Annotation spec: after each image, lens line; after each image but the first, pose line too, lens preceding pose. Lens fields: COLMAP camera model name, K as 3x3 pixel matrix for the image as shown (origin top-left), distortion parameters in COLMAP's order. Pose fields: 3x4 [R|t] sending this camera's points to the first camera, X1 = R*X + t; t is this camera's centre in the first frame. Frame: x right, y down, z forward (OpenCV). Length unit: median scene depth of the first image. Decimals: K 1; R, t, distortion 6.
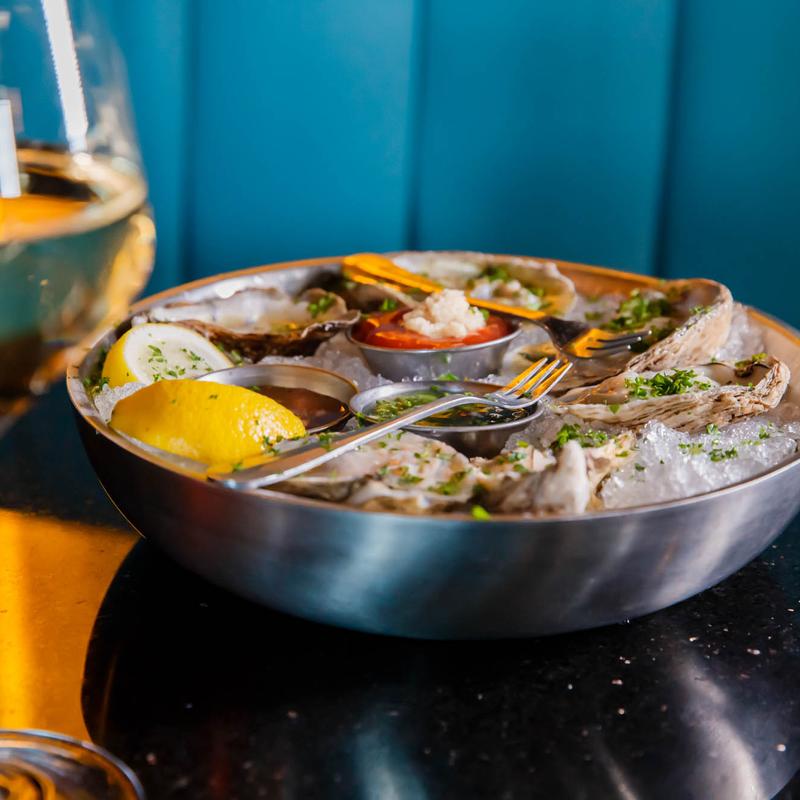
lens RADIAL K [[1862.7, 0, 394.1], [0, 1862.7, 399.3], [0, 0, 1]] dist [0.064666, 0.000000]
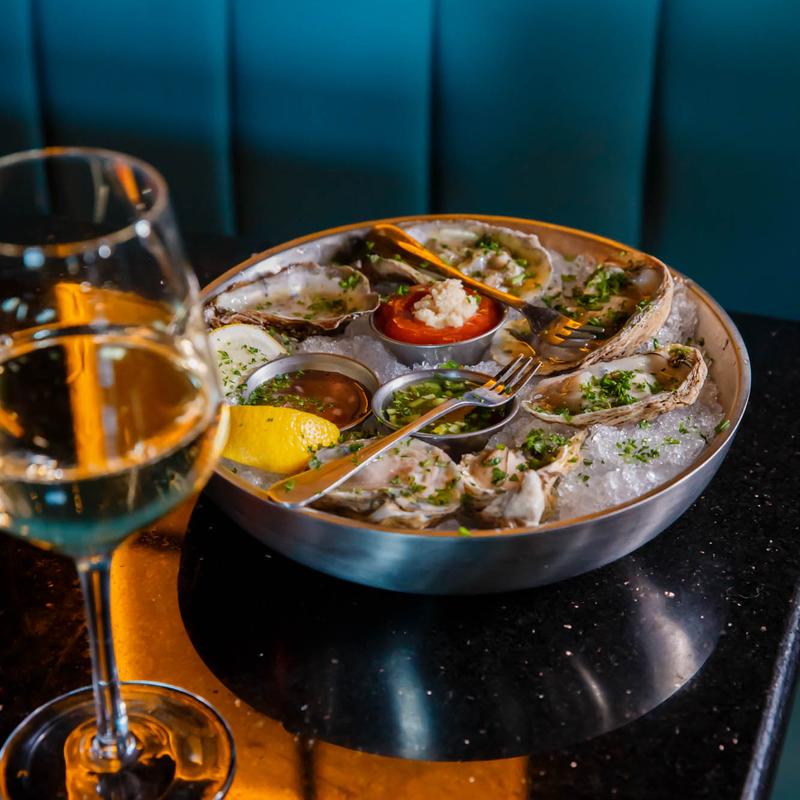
lens RADIAL K [[1862.7, 0, 404.5], [0, 1862.7, 400.1], [0, 0, 1]] dist [0.064666, 0.000000]
pose [[0.999620, -0.016685, -0.021957, 0.029179], [0.020859, 0.978284, 0.206218, -0.281631], [0.018039, -0.206598, 0.978260, -0.304623]]
